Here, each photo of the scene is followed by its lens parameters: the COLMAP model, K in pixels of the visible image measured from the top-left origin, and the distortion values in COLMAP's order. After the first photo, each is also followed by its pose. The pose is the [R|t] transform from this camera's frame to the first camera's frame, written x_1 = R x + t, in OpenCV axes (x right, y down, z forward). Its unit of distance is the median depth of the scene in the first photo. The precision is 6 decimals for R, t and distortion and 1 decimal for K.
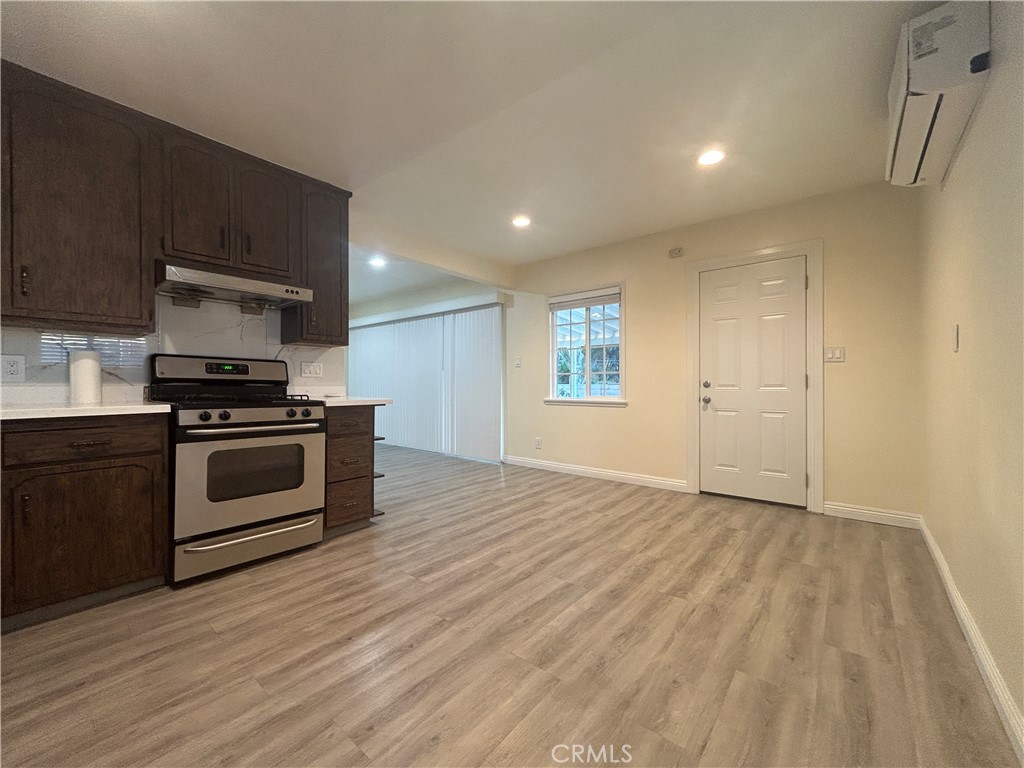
lens RADIAL K [[415.1, 0, 501.6], [0, 415.1, 384.0], [0, 0, 1]] dist [-0.000973, 0.001446]
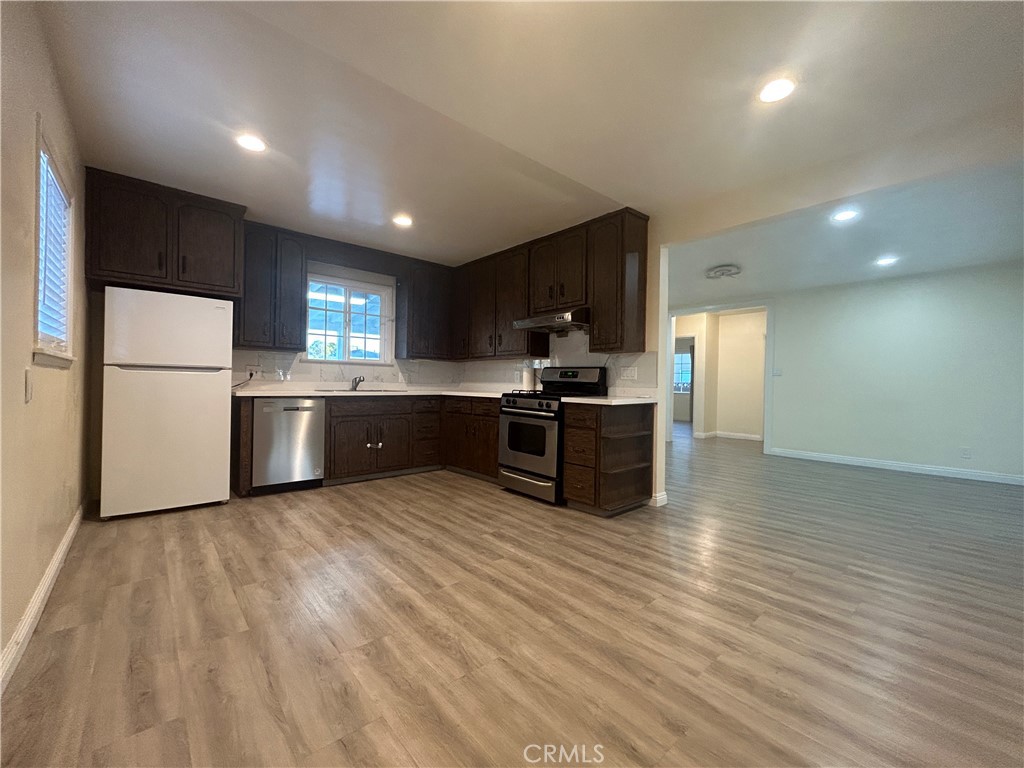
lens RADIAL K [[415.1, 0, 514.7], [0, 415.1, 383.8], [0, 0, 1]] dist [-0.000973, 0.001446]
pose [[-0.138812, -0.000795, -0.990318, 0.940971], [-0.016151, 0.999868, 0.001461, -0.002135], [0.990187, 0.016197, -0.138806, 1.102129]]
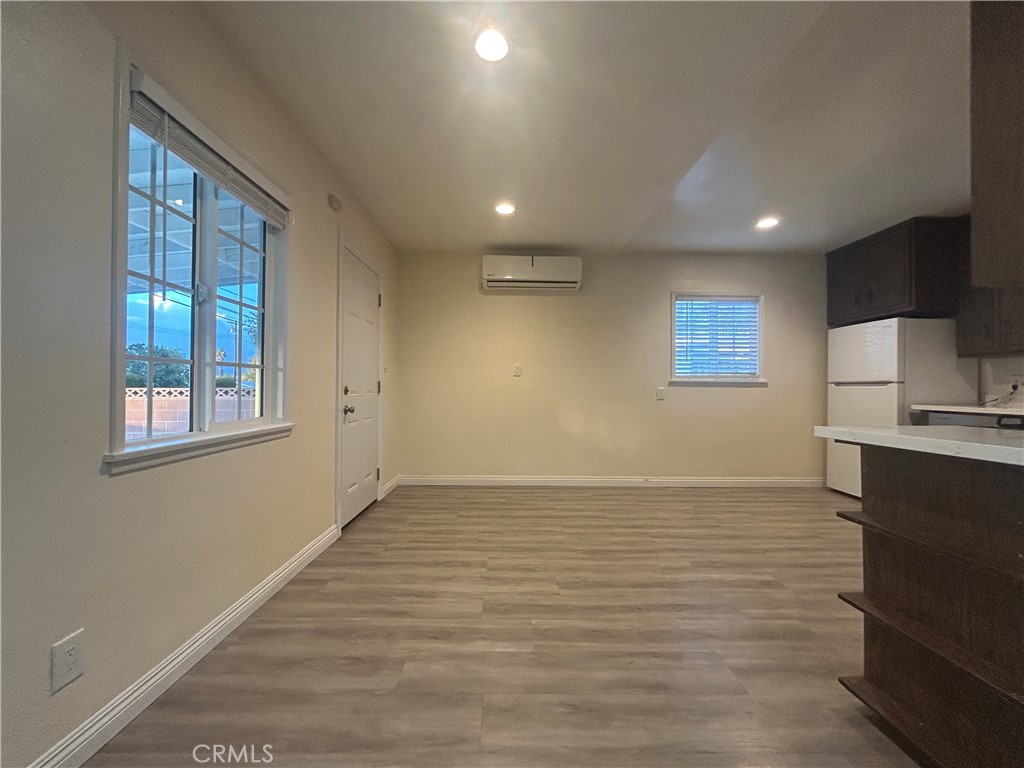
lens RADIAL K [[415.1, 0, 516.6], [0, 415.1, 387.1], [0, 0, 1]] dist [-0.000973, 0.001446]
pose [[-0.671806, 0.001314, 0.740726, -0.465526], [-0.003748, 0.999980, -0.005174, -0.004672], [-0.740717, -0.006252, -0.671788, 1.911201]]
